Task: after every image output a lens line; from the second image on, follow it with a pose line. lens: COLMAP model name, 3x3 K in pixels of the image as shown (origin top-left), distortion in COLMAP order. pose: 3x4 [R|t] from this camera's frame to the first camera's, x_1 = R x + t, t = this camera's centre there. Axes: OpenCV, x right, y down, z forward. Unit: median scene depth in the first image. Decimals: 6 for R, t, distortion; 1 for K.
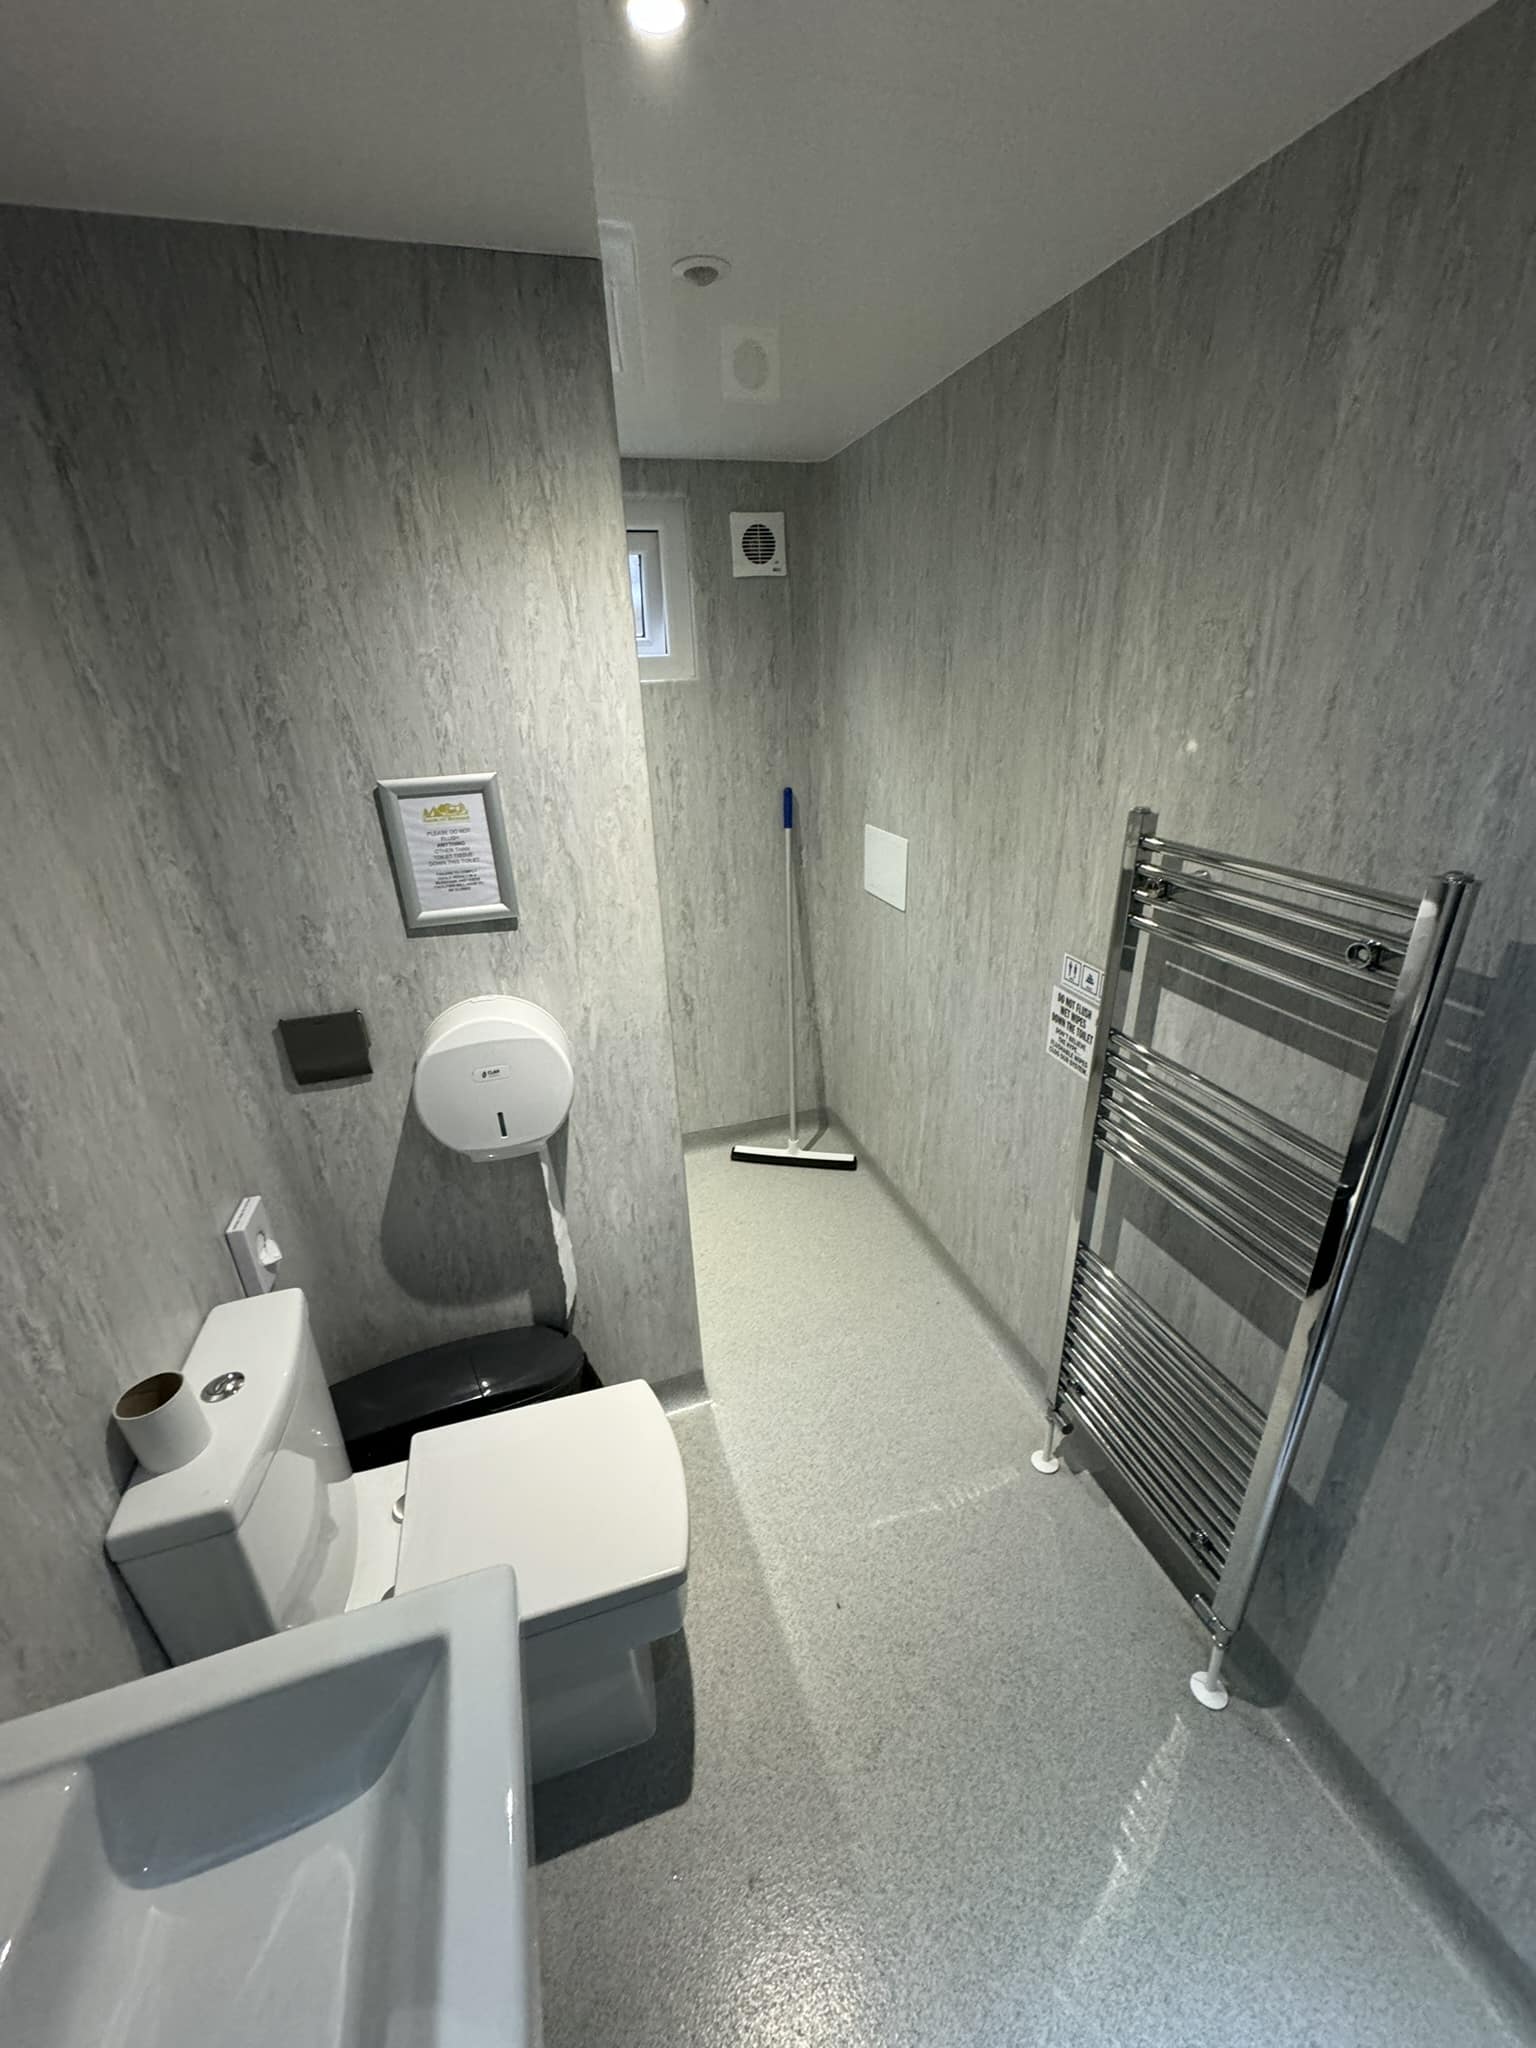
lens RADIAL K [[816.5, 0, 768.0], [0, 816.5, 1024.0], [0, 0, 1]] dist [-0.000381, -0.000356]
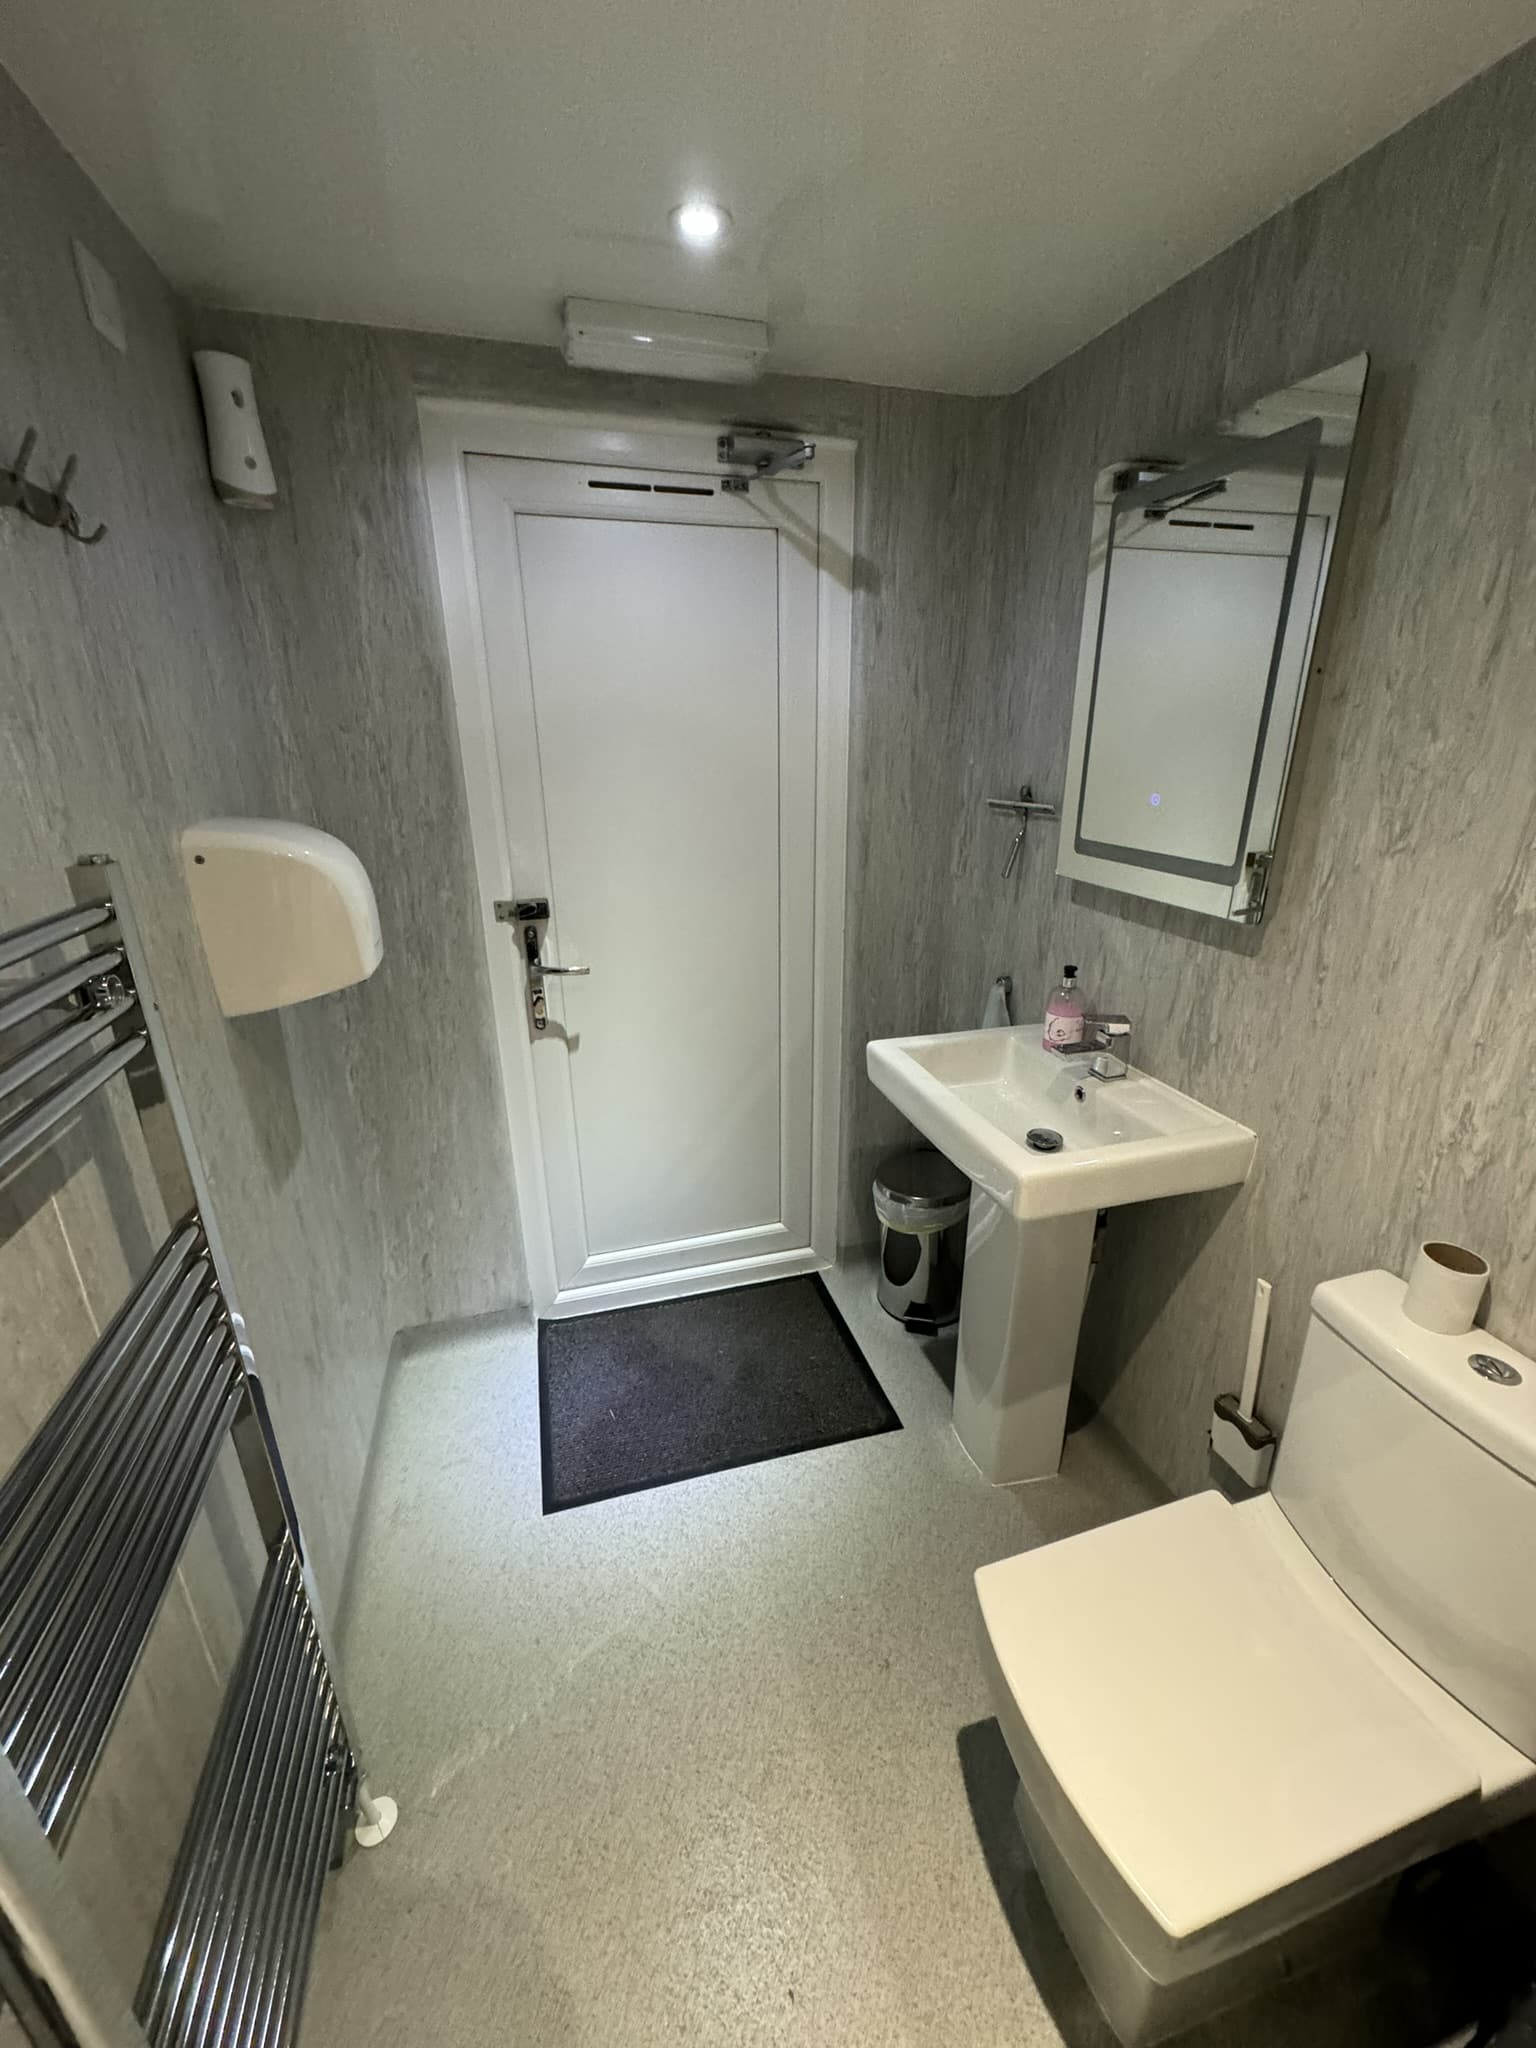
lens RADIAL K [[816.5, 0, 768.0], [0, 816.5, 1024.0], [0, 0, 1]] dist [-0.000381, -0.000356]
pose [[-0.999152, 0.029195, 0.029033, 0.109029], [0.041143, 0.735091, 0.676718, -0.517723], [-0.001586, 0.677339, -0.735669, 1.496294]]
